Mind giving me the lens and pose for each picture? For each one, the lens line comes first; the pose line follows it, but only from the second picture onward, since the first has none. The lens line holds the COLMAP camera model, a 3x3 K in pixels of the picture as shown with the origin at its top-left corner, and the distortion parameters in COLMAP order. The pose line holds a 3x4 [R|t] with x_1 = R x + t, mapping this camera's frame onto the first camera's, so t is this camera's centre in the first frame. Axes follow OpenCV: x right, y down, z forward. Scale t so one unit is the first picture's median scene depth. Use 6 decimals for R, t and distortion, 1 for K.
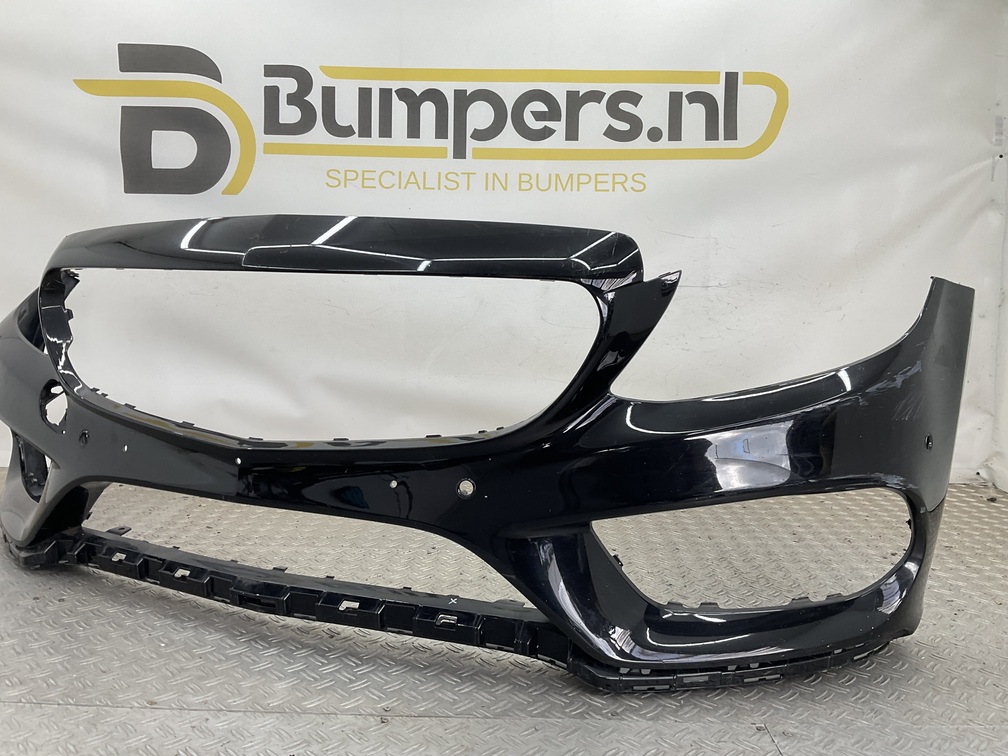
lens RADIAL K [[820.5, 0, 501.2], [0, 820.5, 378.2], [0, 0, 1]] dist [0.057283, -0.108956]
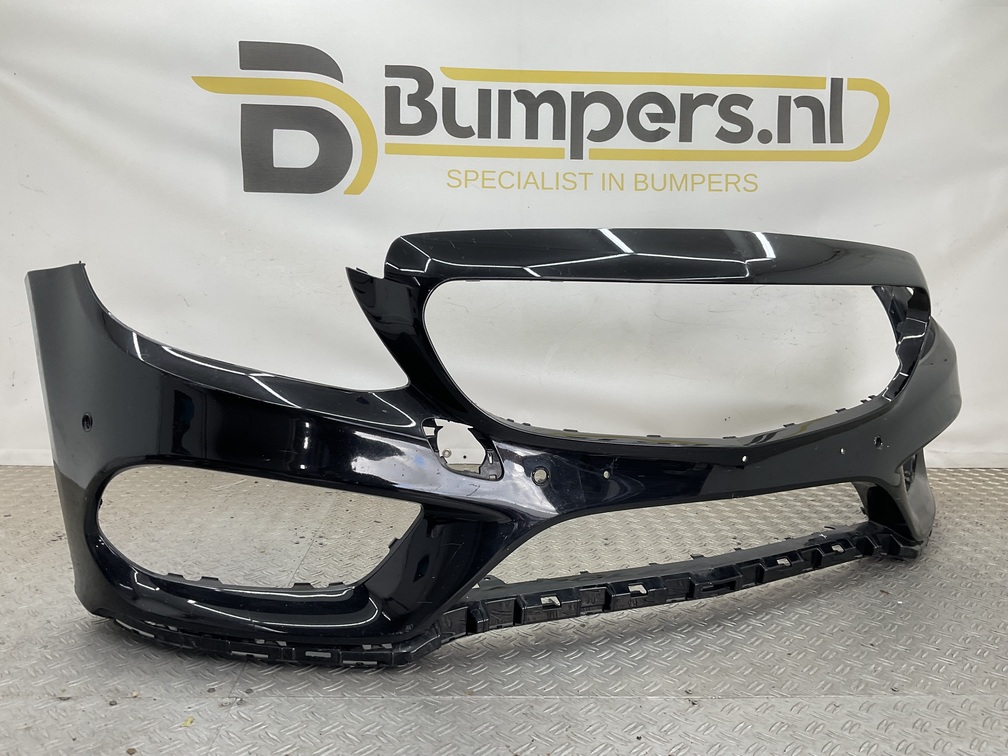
lens RADIAL K [[820.5, 0, 498.9], [0, 820.5, 376.9], [0, 0, 1]] dist [0.057283, -0.108956]
pose [[0.998492, -0.007864, 0.054331, -0.206122], [0.007138, 0.999883, 0.013540, -0.010409], [-0.054431, -0.013132, 0.998431, -0.021719]]
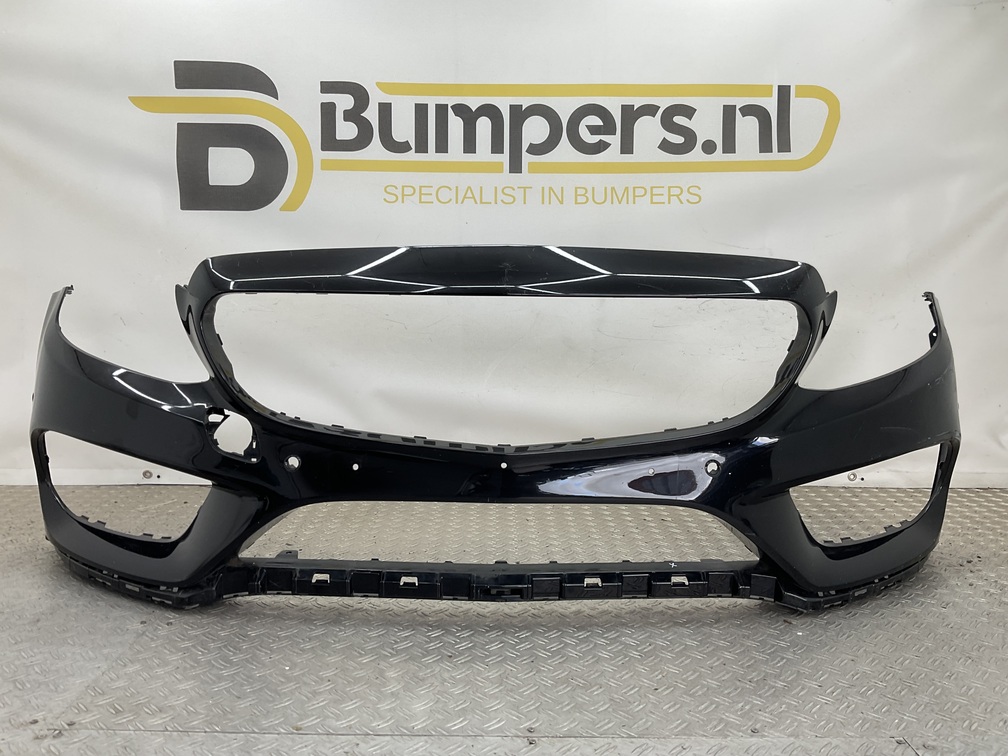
lens RADIAL K [[820.5, 0, 499.9], [0, 820.5, 377.1], [0, 0, 1]] dist [0.057283, -0.108956]
pose [[0.999833, -0.011775, 0.013948, -0.087143], [0.011840, 0.999919, -0.004582, -0.012594], [-0.013893, 0.004747, 0.999892, -0.005386]]
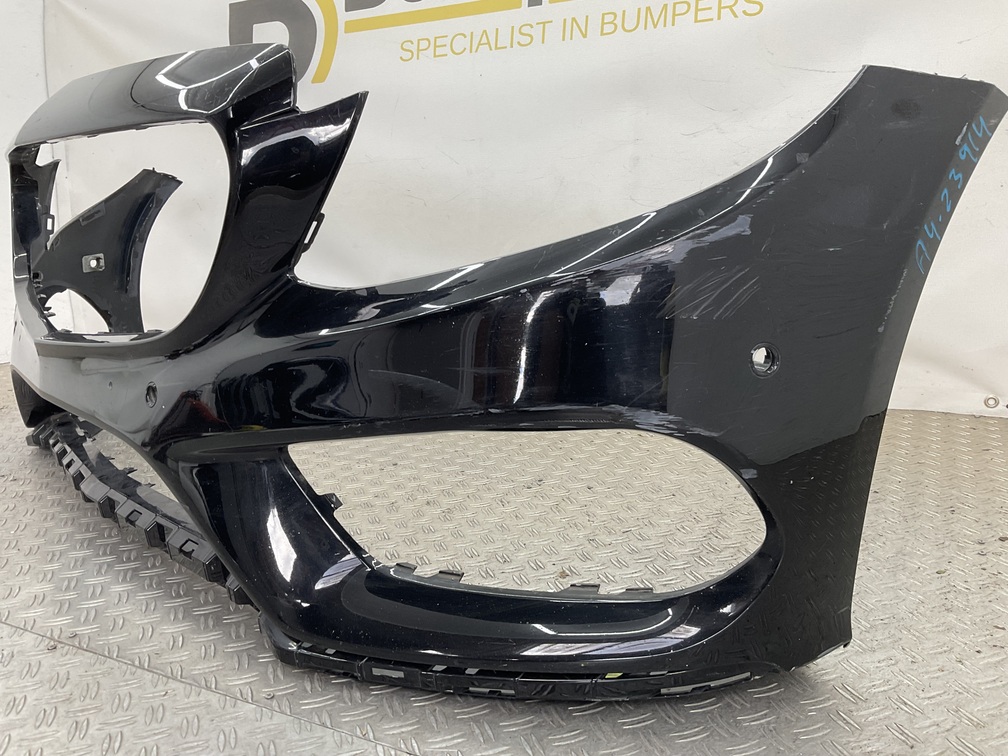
lens RADIAL K [[820.5, 0, 504.5], [0, 820.5, 383.1], [0, 0, 1]] dist [0.057283, -0.108956]
pose [[0.896206, 0.049760, -0.440839, 0.308126], [0.001316, 0.993387, 0.114804, 0.014606], [0.443637, -0.103469, 0.890214, 0.208741]]
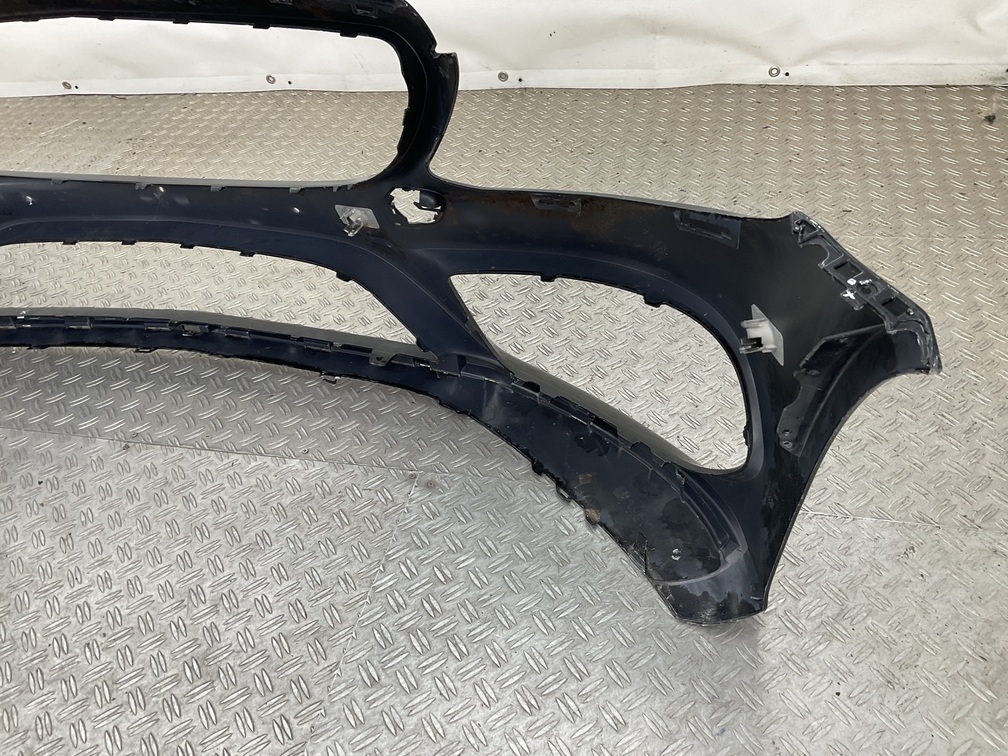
lens RADIAL K [[820.5, 0, 501.9], [0, 820.5, 371.8], [0, 0, 1]] dist [0.057283, -0.108956]
pose [[0.968500, 0.051430, -0.243646, 0.322219], [0.098878, 0.818571, 0.565831, -0.149638], [0.228542, -0.572098, 0.787700, 0.098081]]
